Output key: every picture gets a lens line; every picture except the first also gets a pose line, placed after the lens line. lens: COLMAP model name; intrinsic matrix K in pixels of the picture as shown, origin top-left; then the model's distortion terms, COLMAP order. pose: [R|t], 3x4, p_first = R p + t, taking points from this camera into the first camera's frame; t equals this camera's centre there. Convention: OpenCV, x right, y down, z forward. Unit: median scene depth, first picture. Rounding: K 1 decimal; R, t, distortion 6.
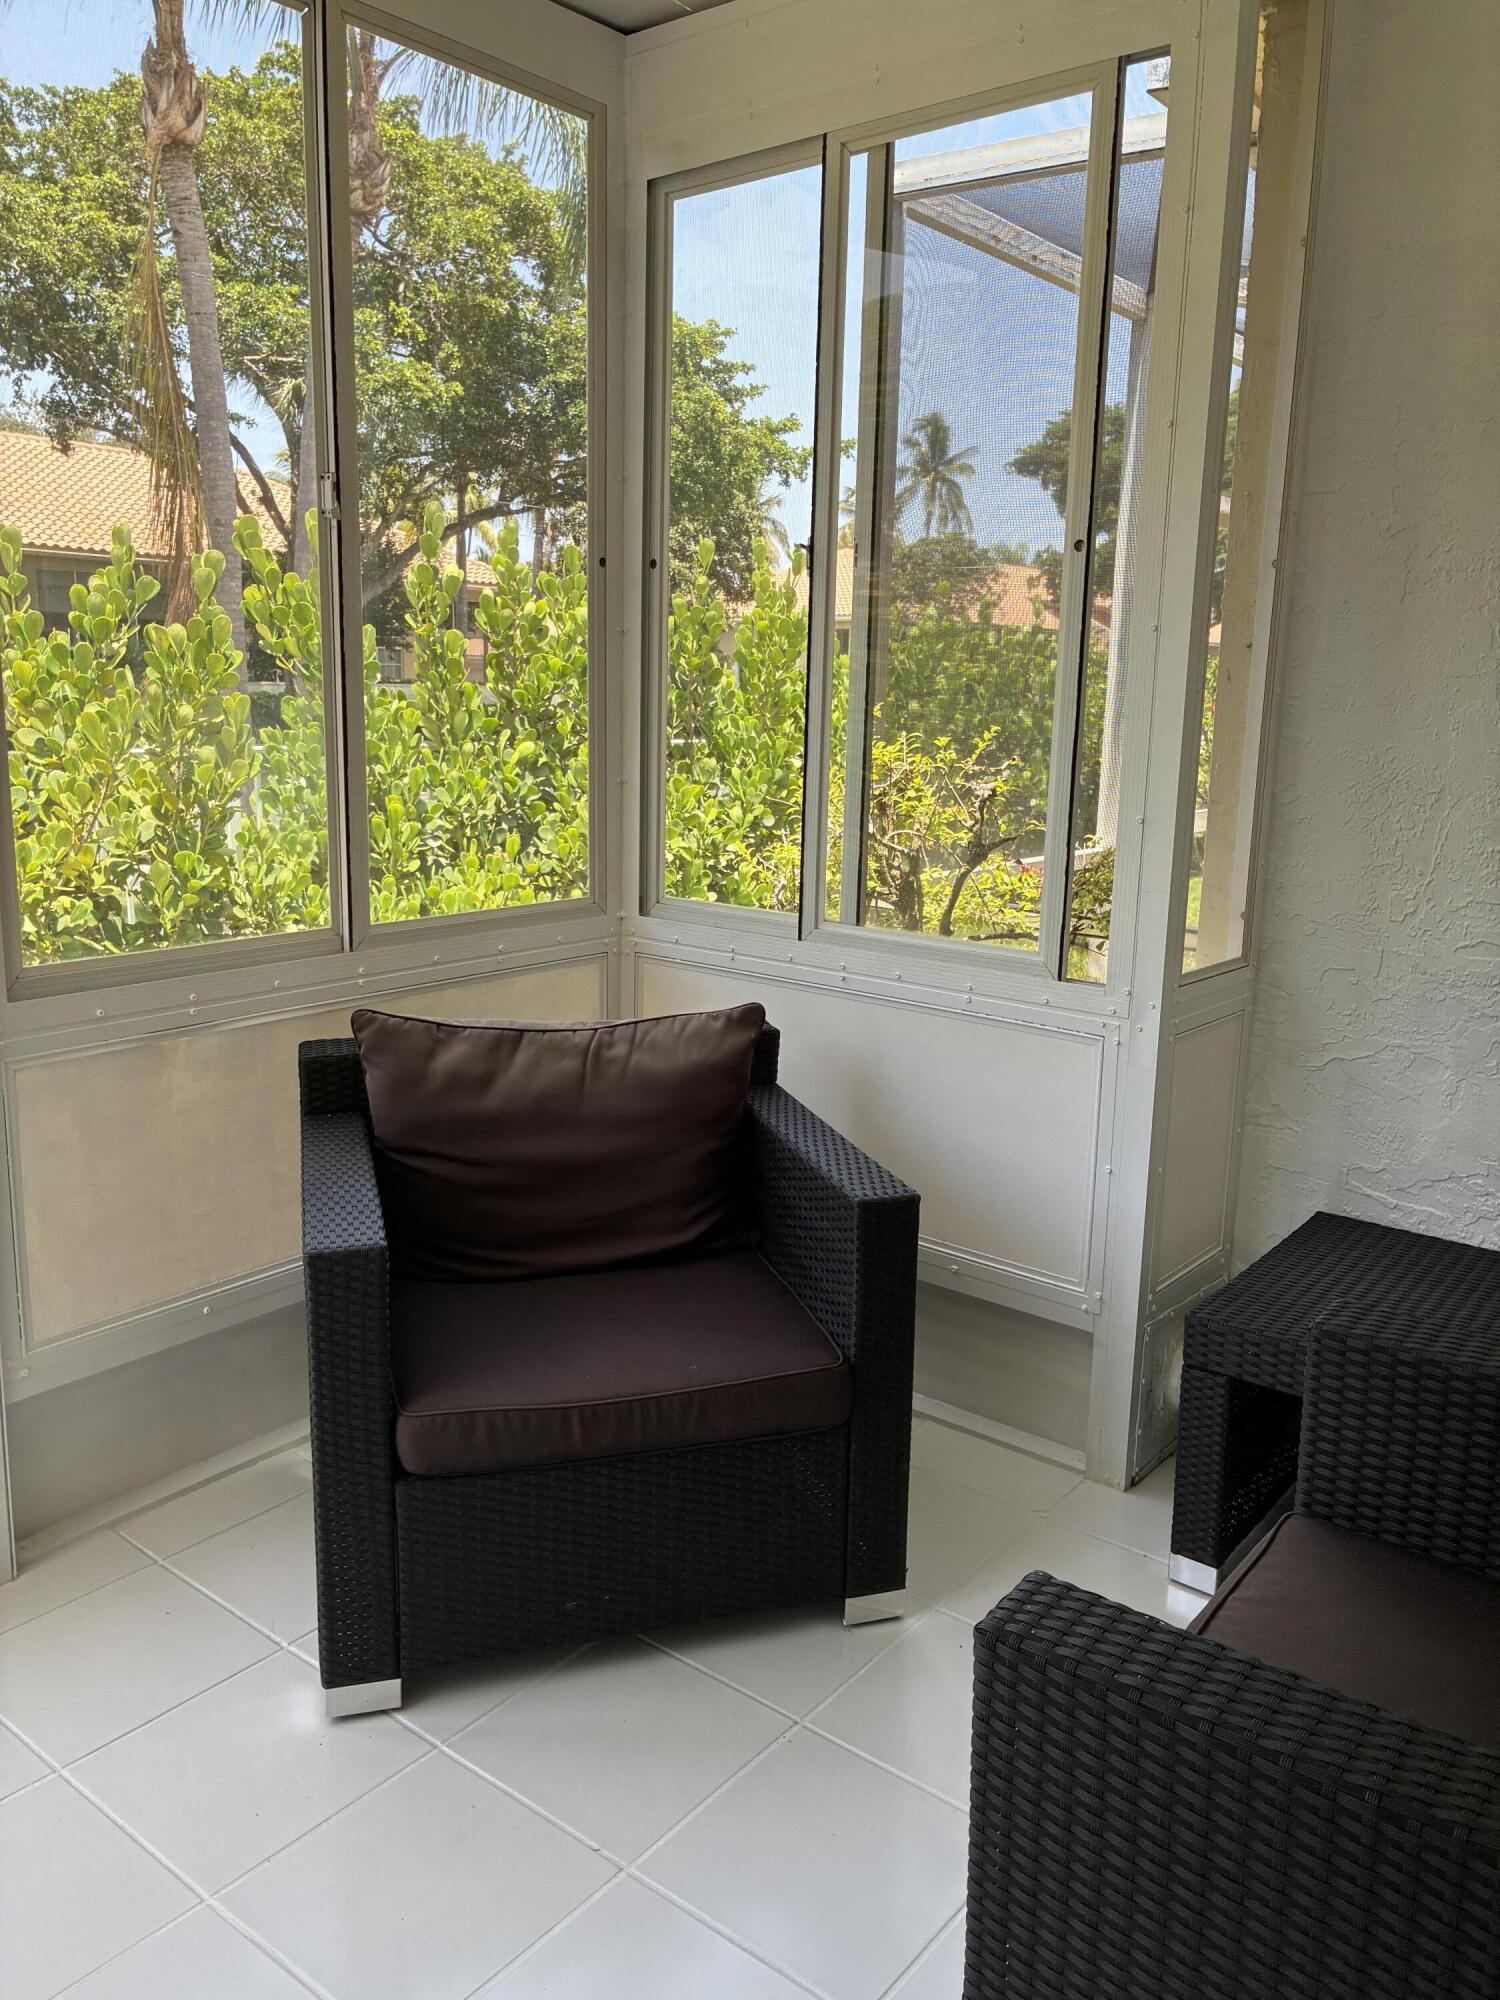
lens RADIAL K [[1510.2, 0, 745.7], [0, 1510.2, 997.0], [0, 0, 1]] dist [0.043742, -0.057827]
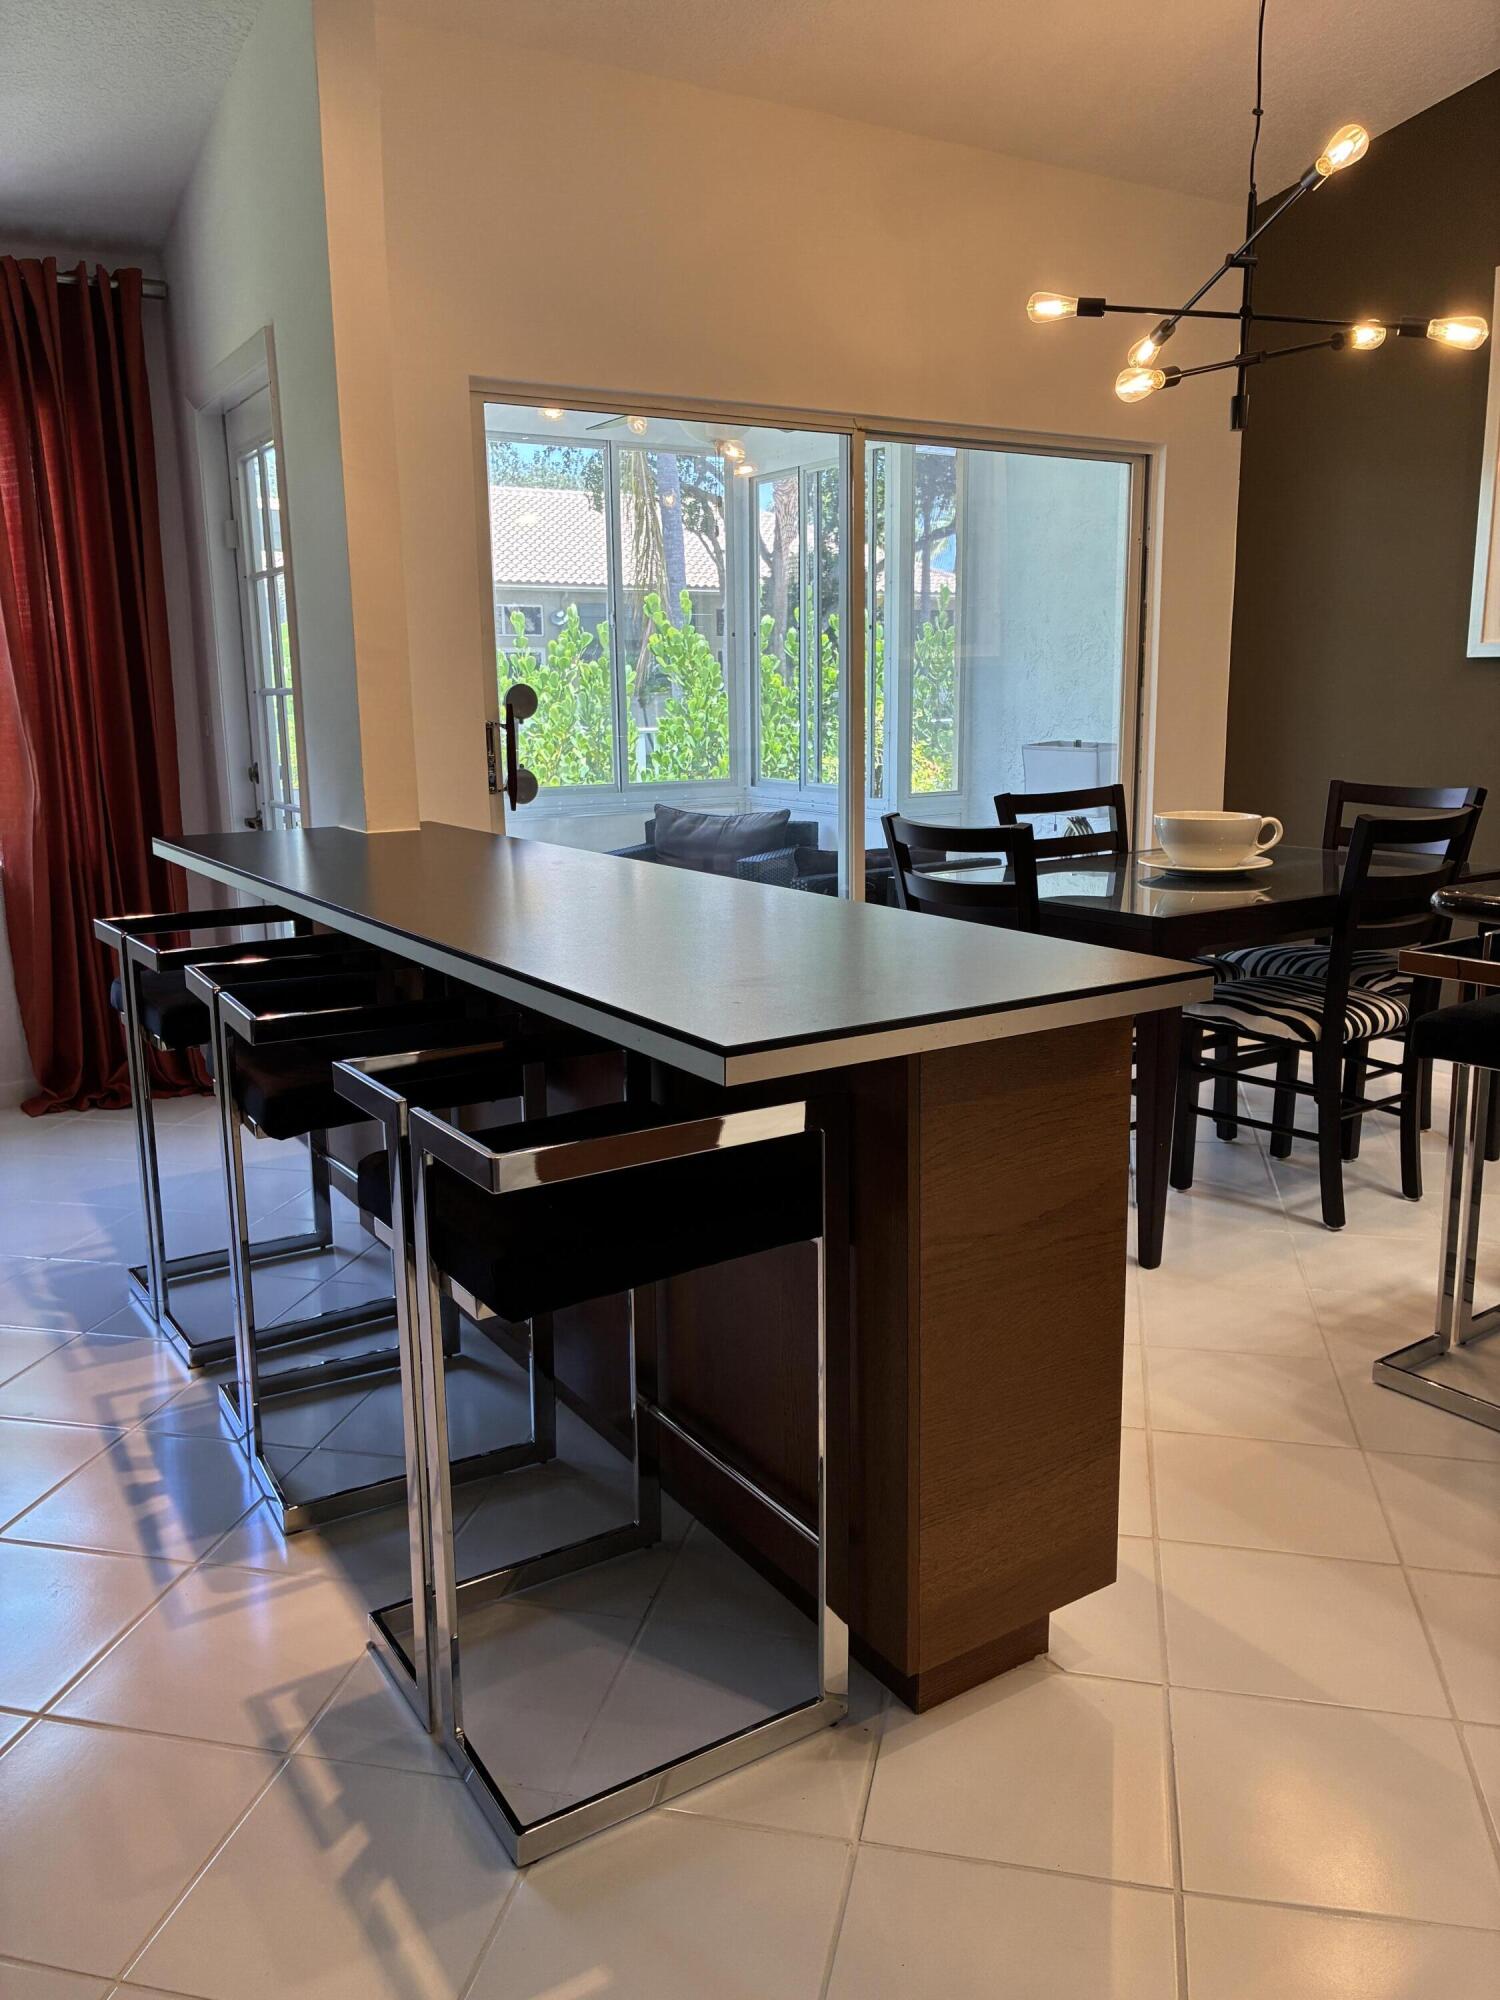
lens RADIAL K [[1510.2, 0, 755.4], [0, 1510.2, 1000.1], [0, 0, 1]] dist [0.043742, -0.057827]
pose [[0.952131, 0.035084, -0.303669, 0.395612], [-0.035219, 0.999367, 0.005034, 0.159912], [0.303653, 0.005901, 0.952764, -0.727256]]
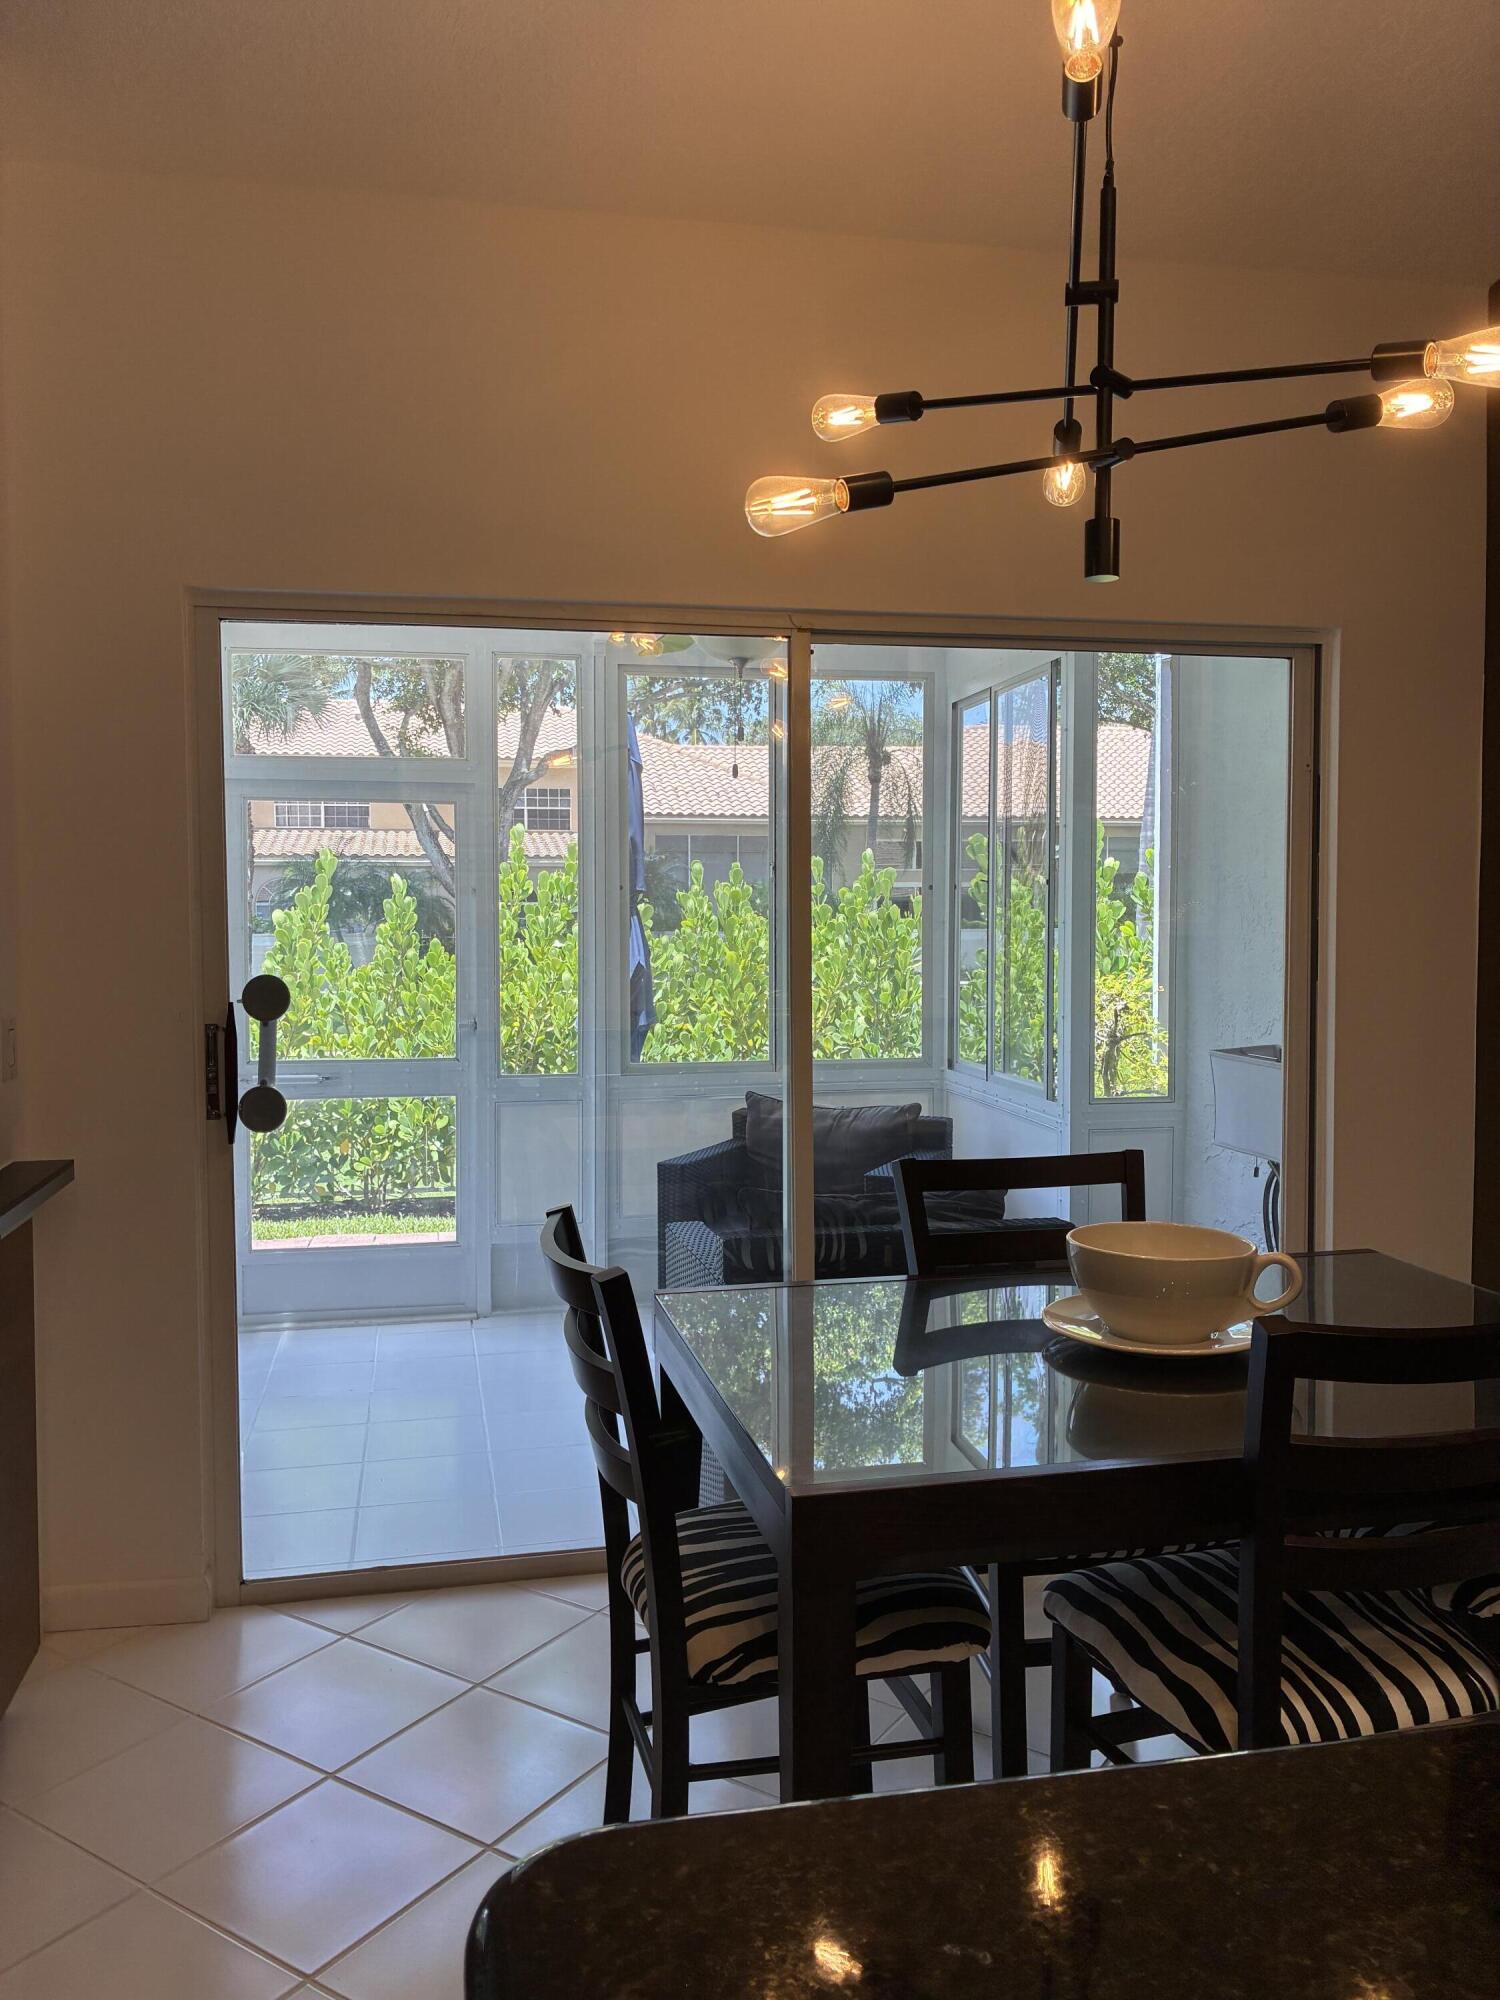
lens RADIAL K [[1510.2, 0, 748.4], [0, 1510.2, 984.8], [0, 0, 1]] dist [0.043742, -0.057827]
pose [[0.784918, 0.007566, -0.619553, 0.542574], [-0.109538, 0.985870, -0.126735, 0.065627], [0.609840, 0.167341, 0.774656, -0.369982]]
